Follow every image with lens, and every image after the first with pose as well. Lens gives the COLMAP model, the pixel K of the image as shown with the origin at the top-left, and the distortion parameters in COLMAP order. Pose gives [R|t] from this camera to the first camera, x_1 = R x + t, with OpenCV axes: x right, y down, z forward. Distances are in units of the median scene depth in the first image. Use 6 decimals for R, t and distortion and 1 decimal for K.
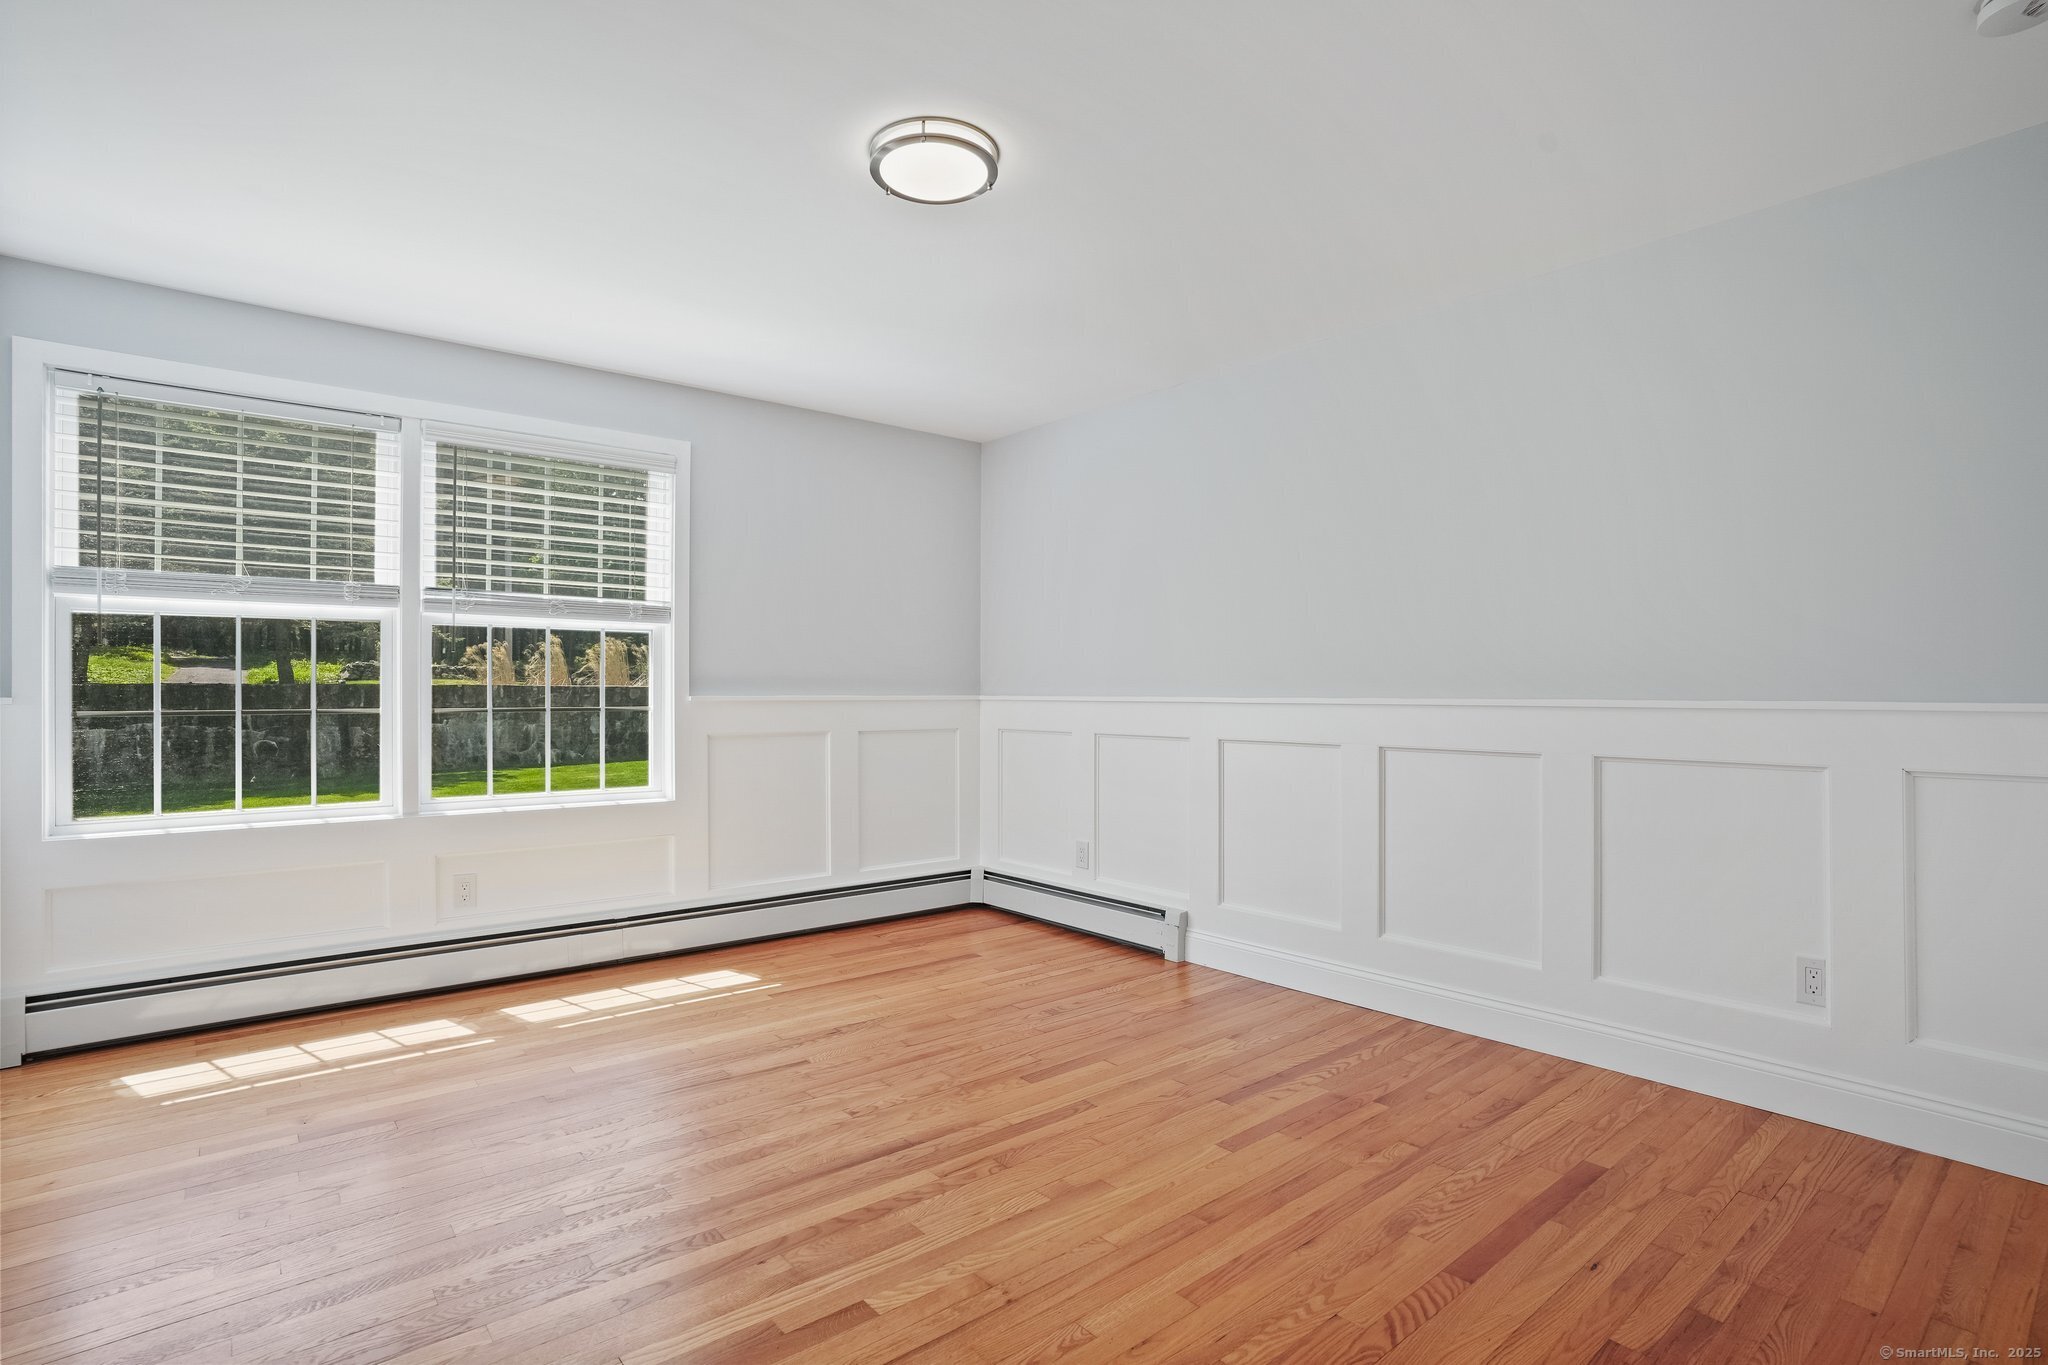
lens RADIAL K [[1006.8, 0, 1017.1], [0, 1006.8, 687.6], [0, 0, 1]] dist [-0.048436, 0.010433]
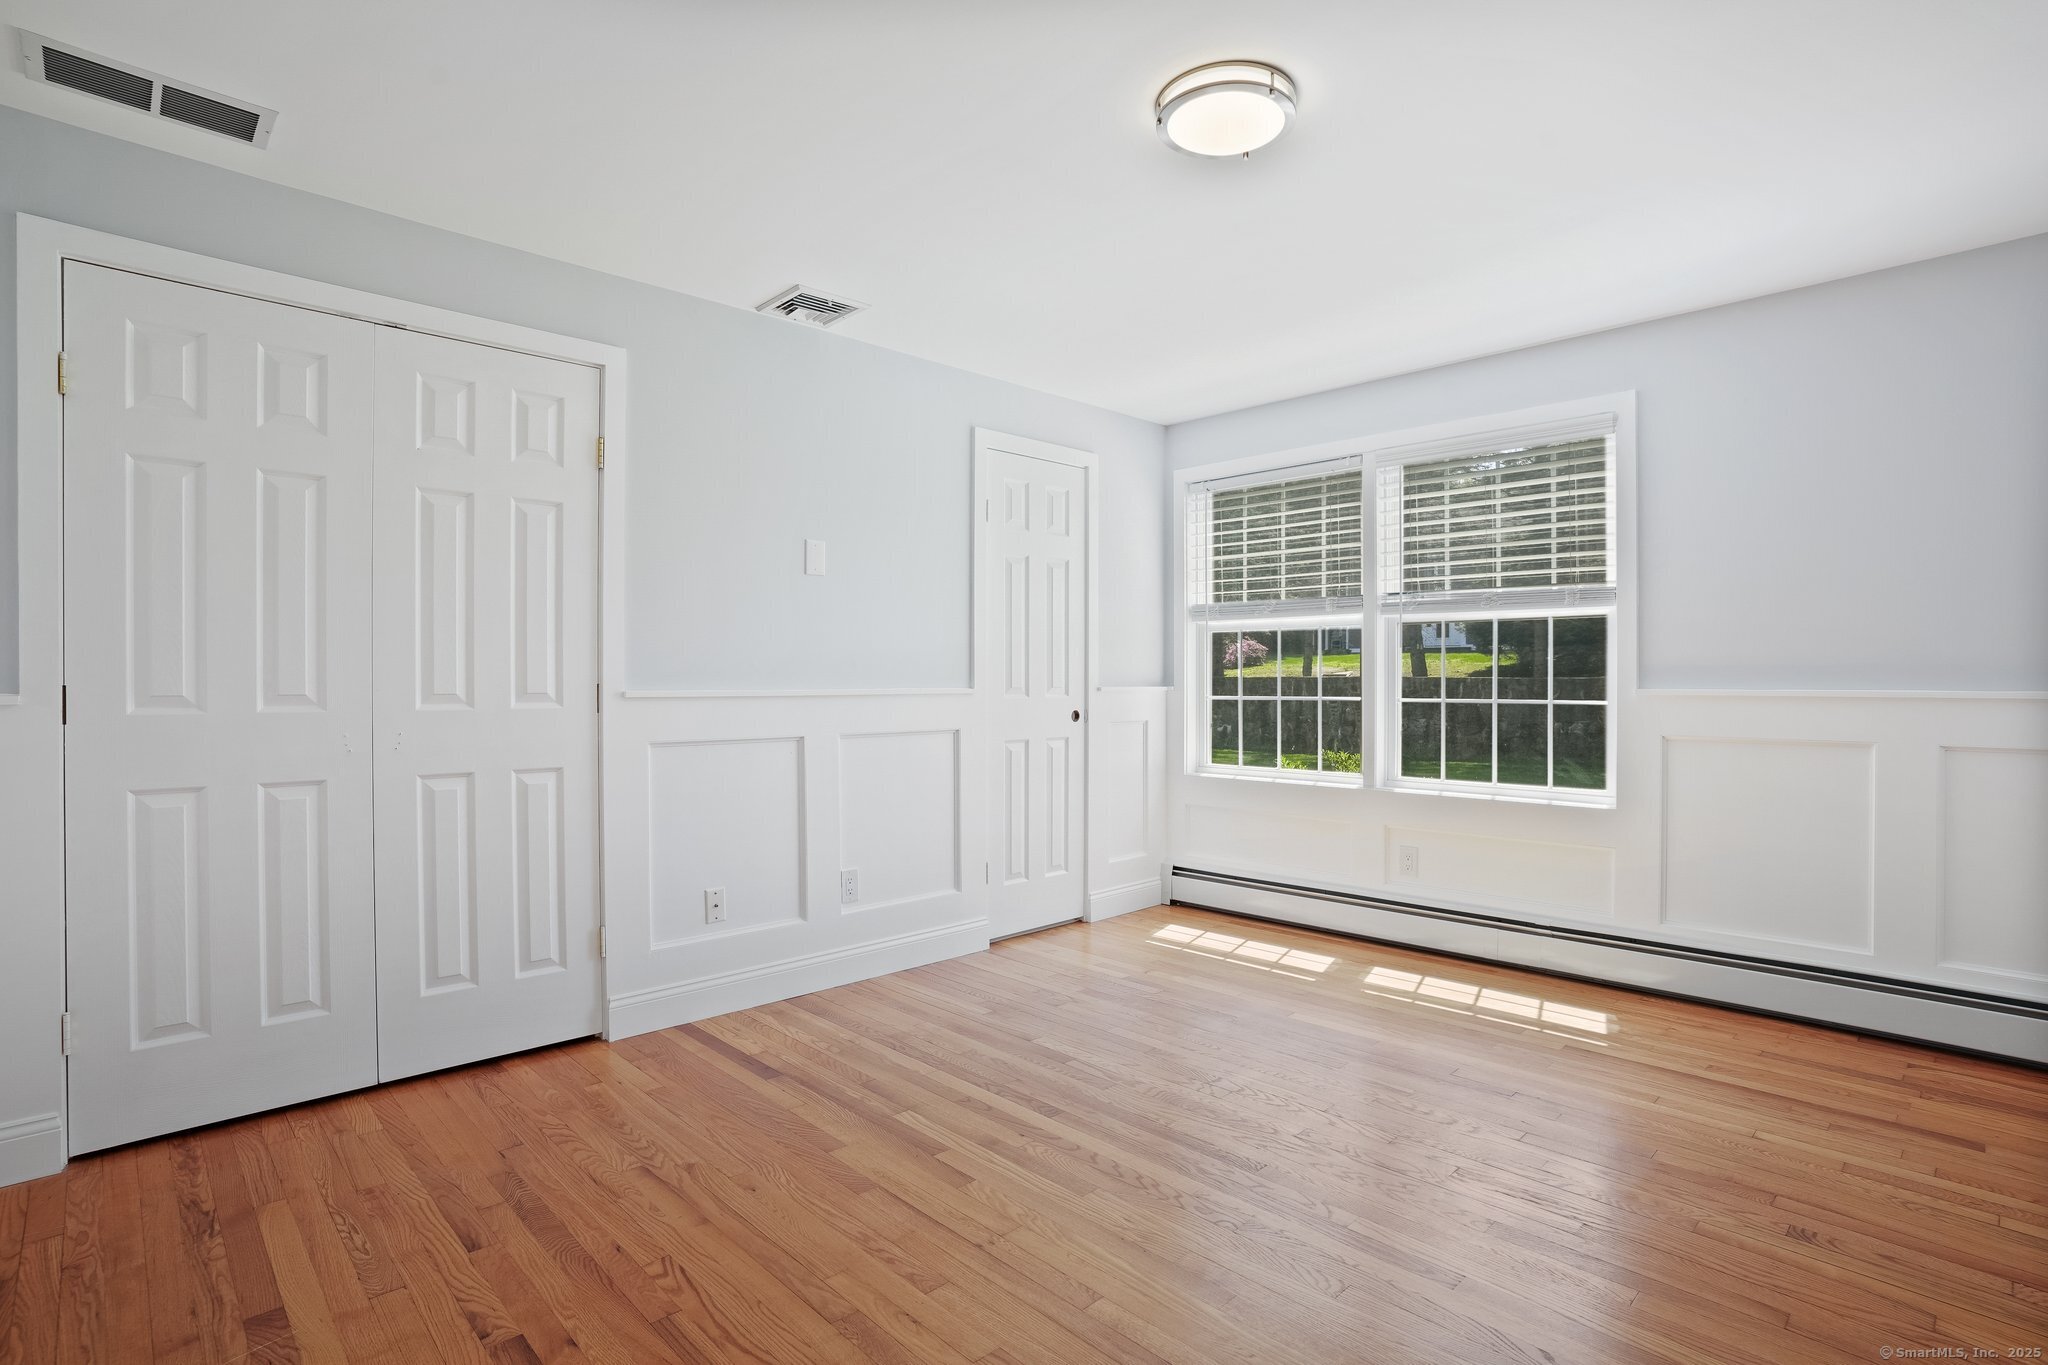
lens RADIAL K [[1006.8, 0, 1018.9], [0, 1006.8, 671.5], [0, 0, 1]] dist [-0.048436, 0.010433]
pose [[0.079861, -0.010821, -0.996747, 0.557281], [0.000784, 0.999941, -0.010793, 0.002779], [0.996806, 0.000080, 0.079865, 0.491579]]
